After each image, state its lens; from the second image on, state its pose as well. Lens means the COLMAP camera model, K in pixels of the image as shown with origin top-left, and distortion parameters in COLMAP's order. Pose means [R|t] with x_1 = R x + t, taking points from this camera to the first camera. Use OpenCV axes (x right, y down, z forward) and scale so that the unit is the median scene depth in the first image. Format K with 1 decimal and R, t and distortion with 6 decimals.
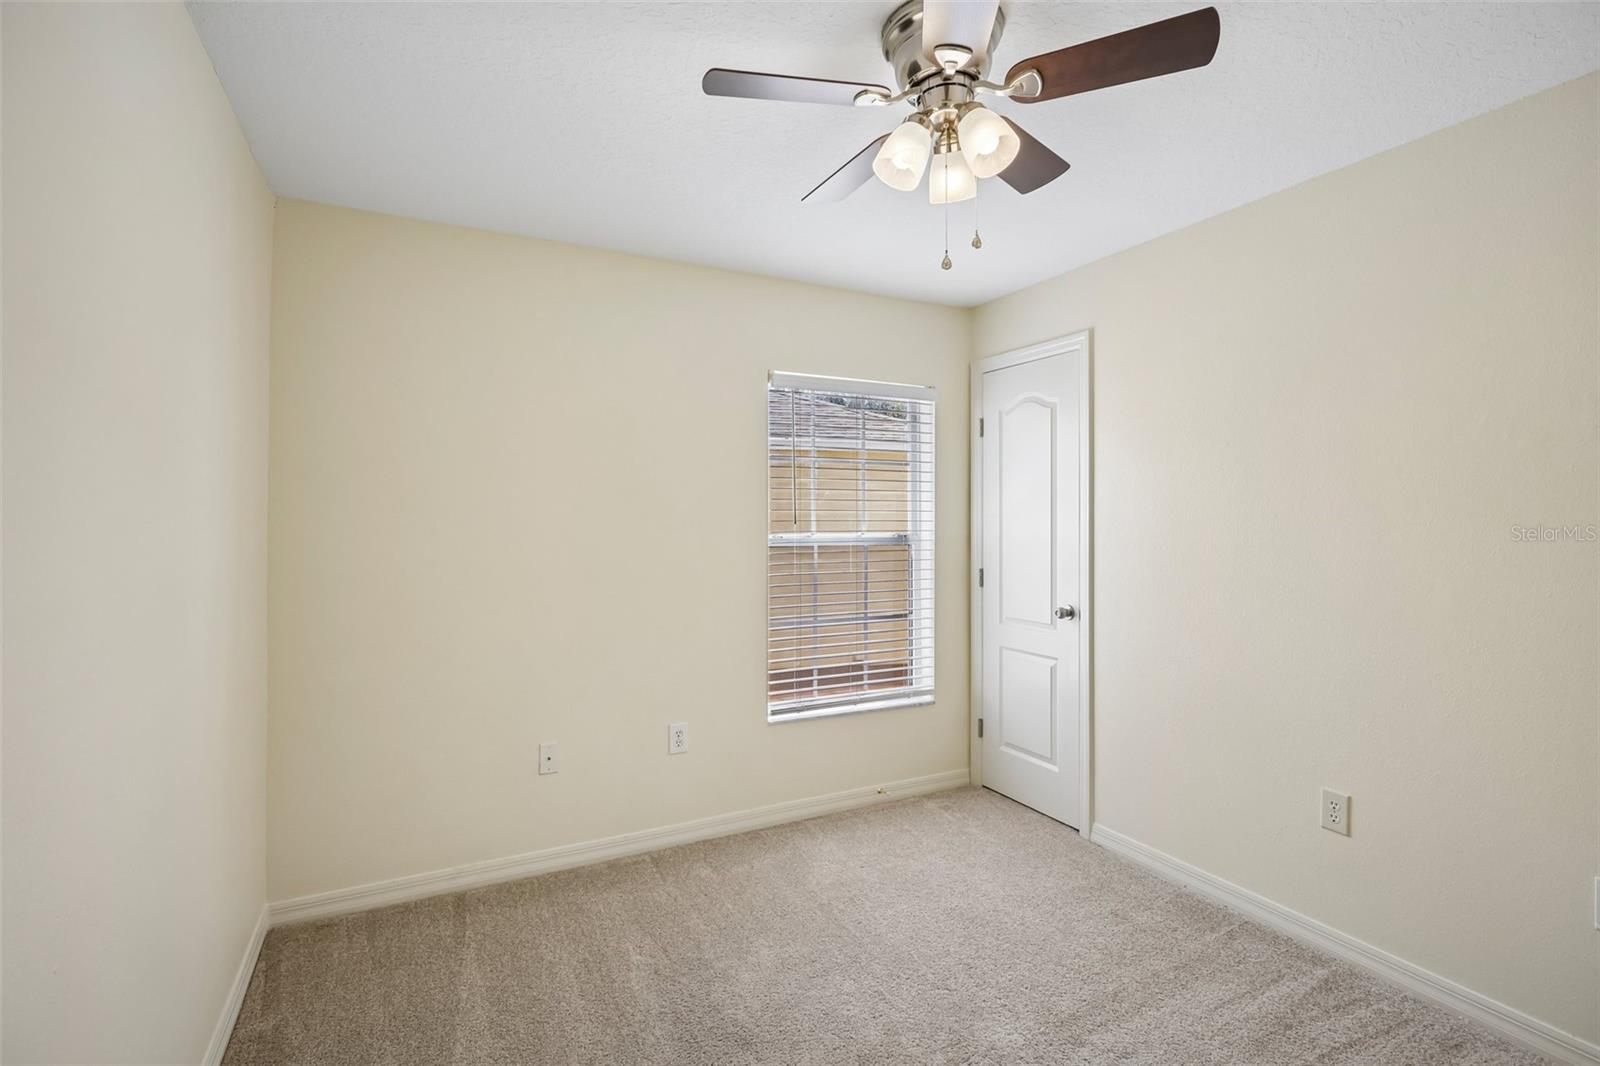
lens RADIAL K [[746.4, 0, 803.2], [0, 746.4, 528.7], [0, 0, 1]] dist [0.000617, 0.000296]
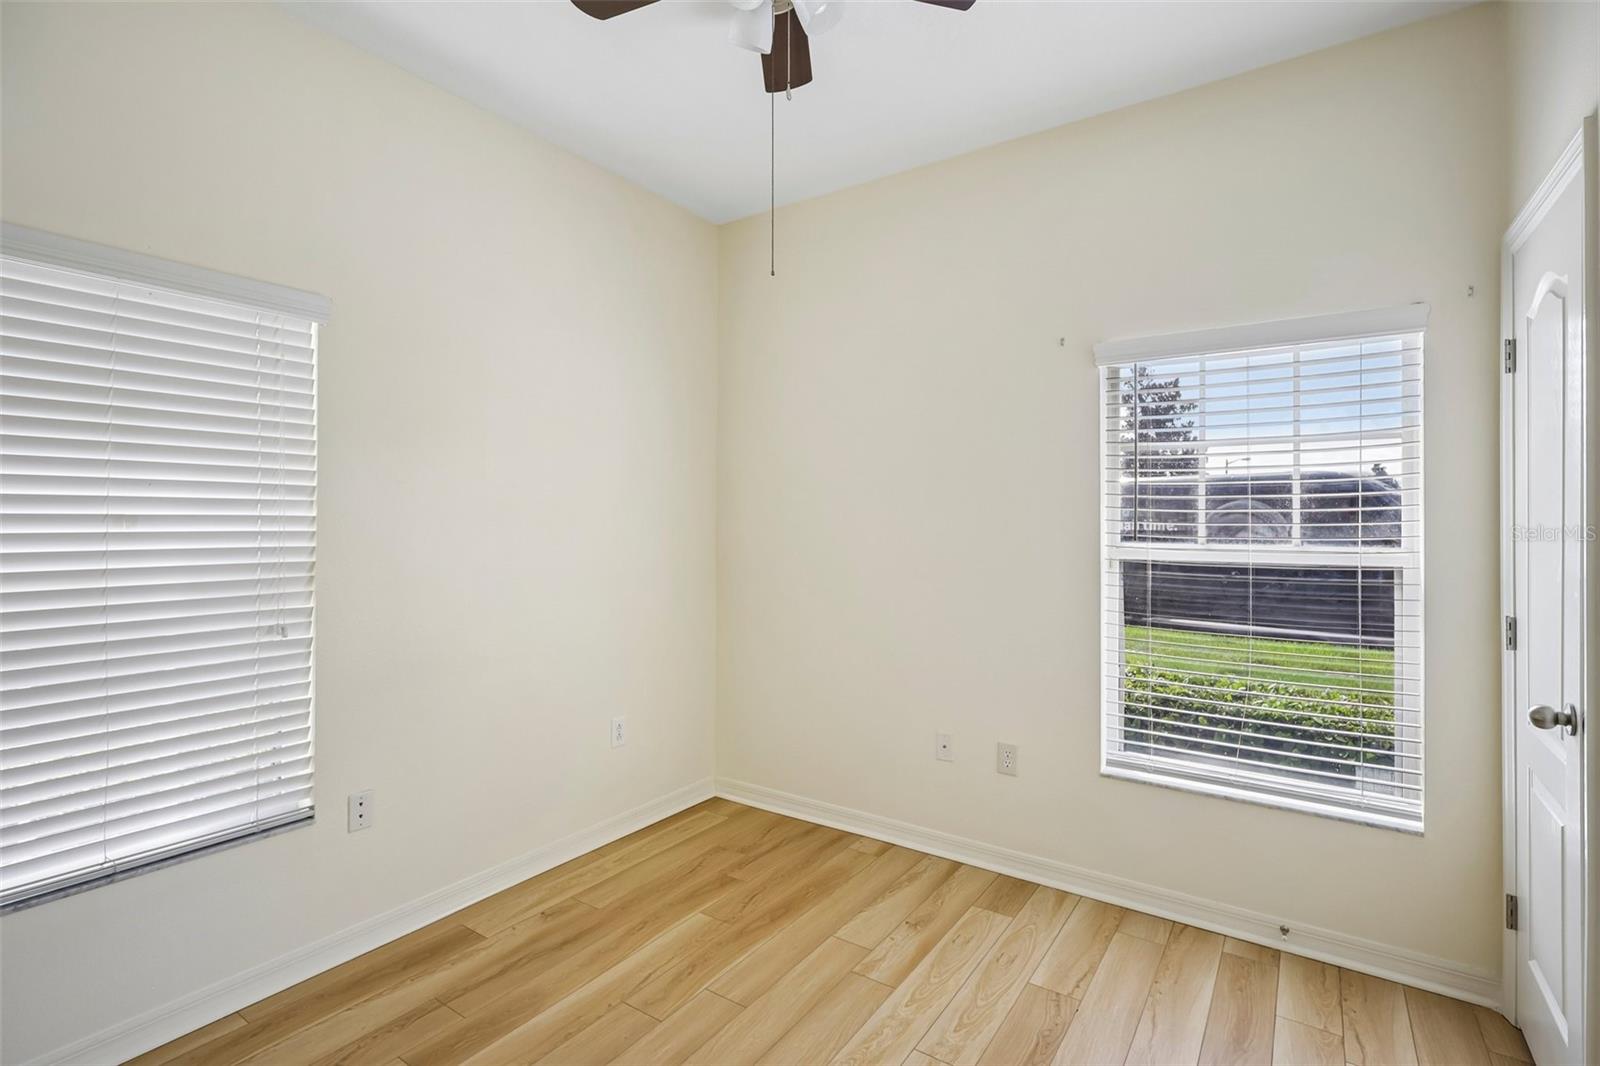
lens RADIAL K [[746.4, 0, 803.2], [0, 746.4, 528.7], [0, 0, 1]] dist [0.000617, 0.000296]
pose [[0.457721, 0.002181, -0.889093, 0.503442], [-0.012220, 0.999918, -0.003838, -0.003524], [0.889012, 0.012622, 0.457711, 0.300650]]
